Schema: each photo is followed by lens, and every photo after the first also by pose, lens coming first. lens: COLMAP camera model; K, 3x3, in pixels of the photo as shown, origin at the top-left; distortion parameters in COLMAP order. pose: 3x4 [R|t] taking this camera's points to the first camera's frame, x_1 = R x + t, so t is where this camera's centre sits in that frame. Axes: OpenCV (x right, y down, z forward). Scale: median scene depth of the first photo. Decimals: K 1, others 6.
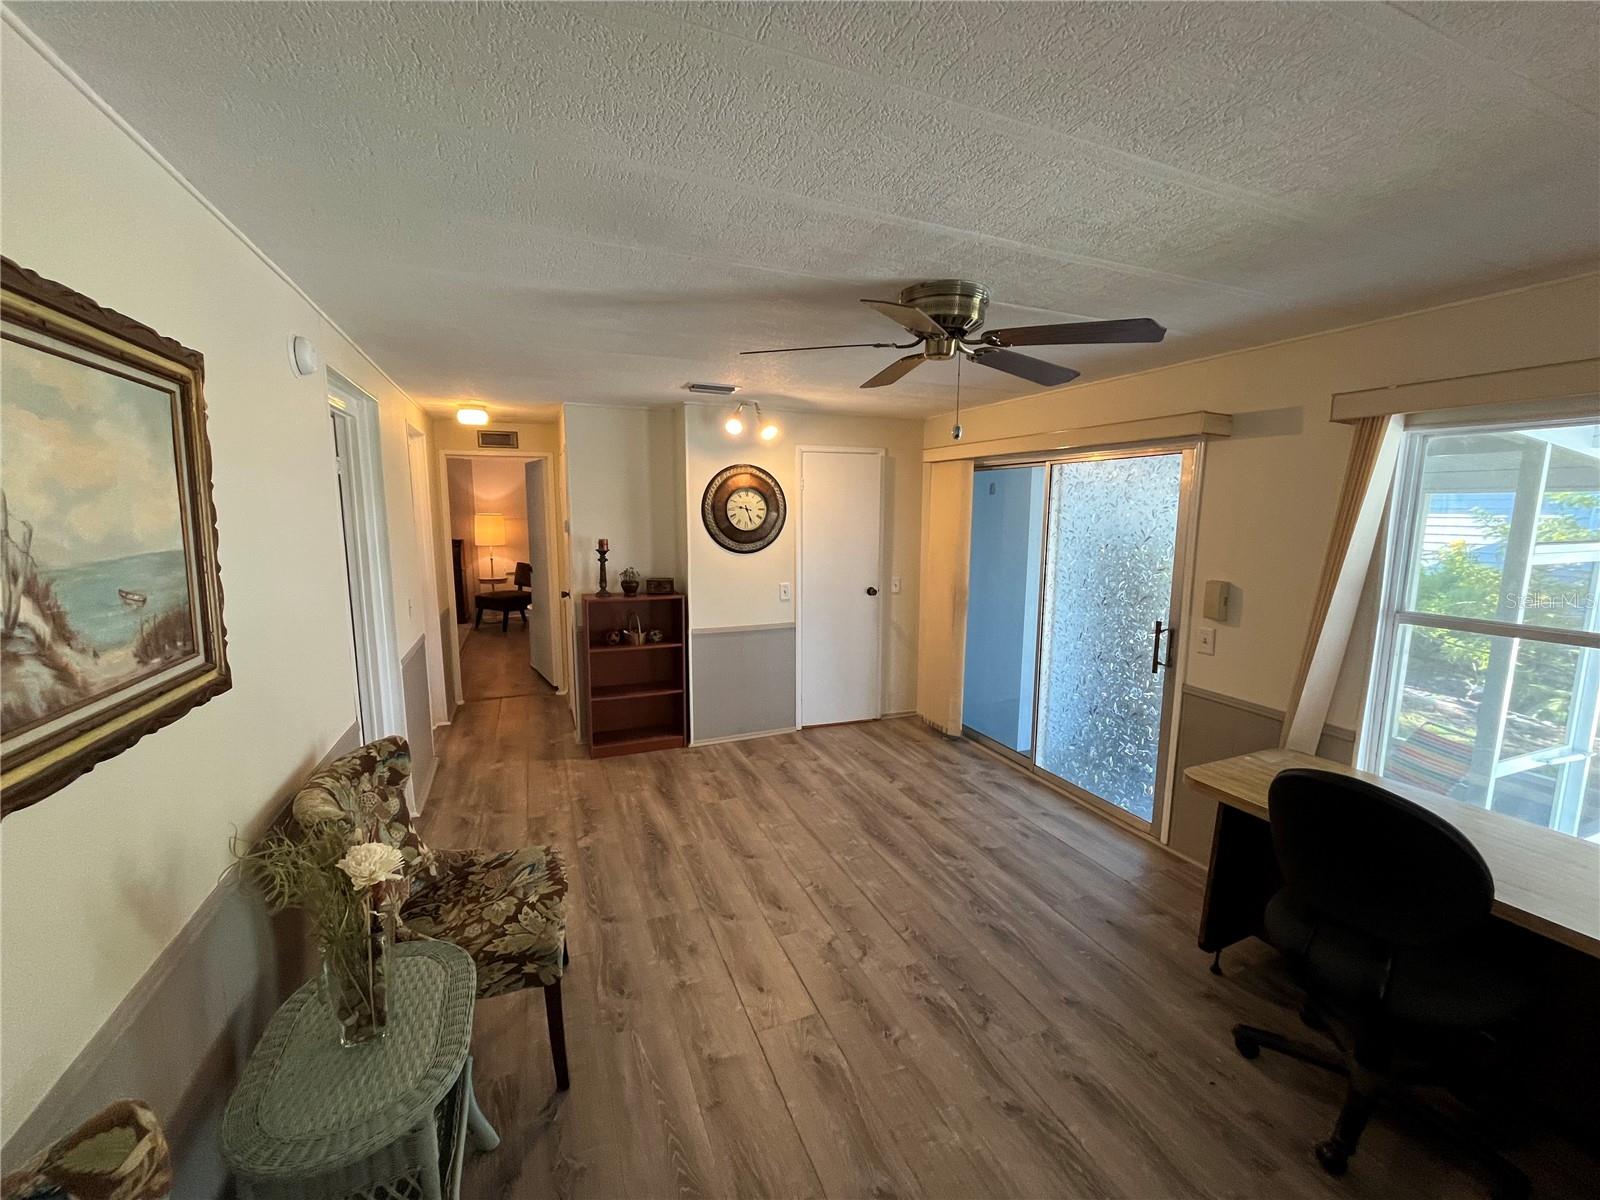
lens RADIAL K [[646.5, 0, 797.7], [0, 646.5, 597.9], [0, 0, 1]] dist [-0.001802, -0.000137]
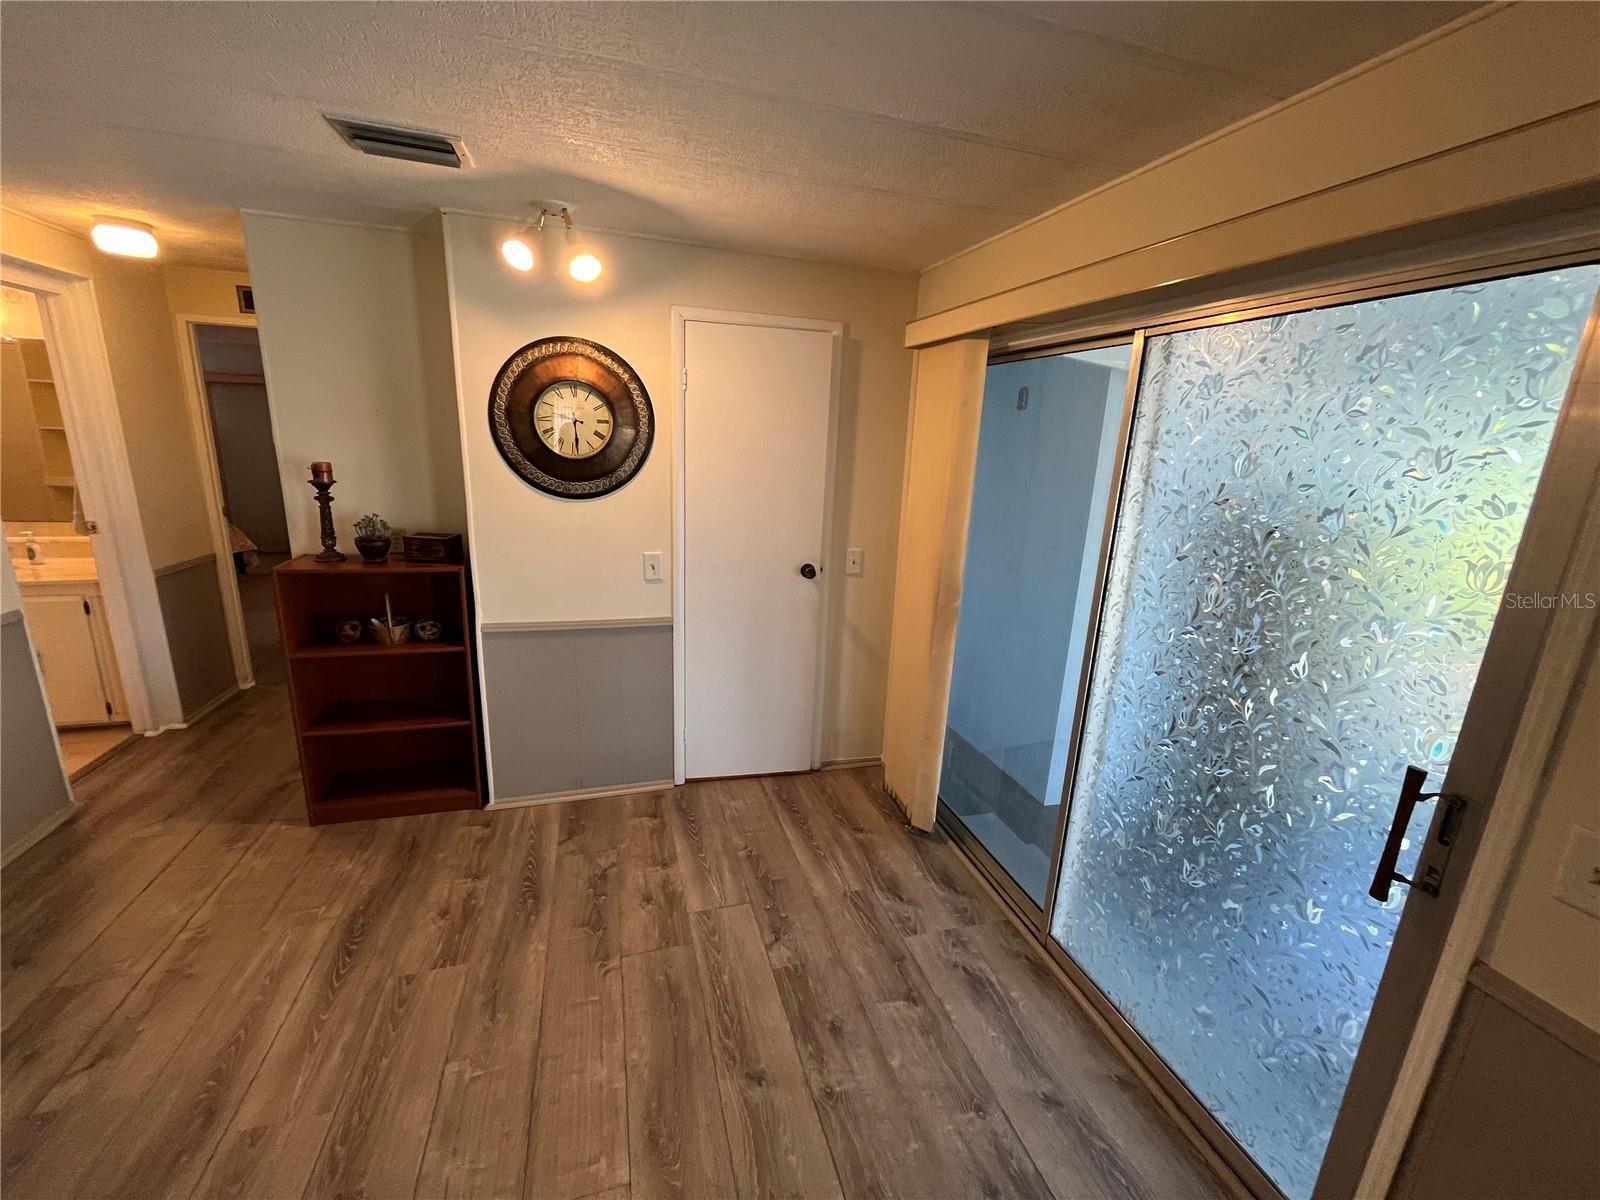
lens RADIAL K [[646.5, 0, 797.7], [0, 646.5, 597.9], [0, 0, 1]] dist [-0.001802, -0.000137]
pose [[0.993920, 0.063296, -0.090091, 0.177368], [-0.053421, 0.992705, 0.108090, -0.055072], [0.096276, -0.102620, 0.990051, 0.448789]]
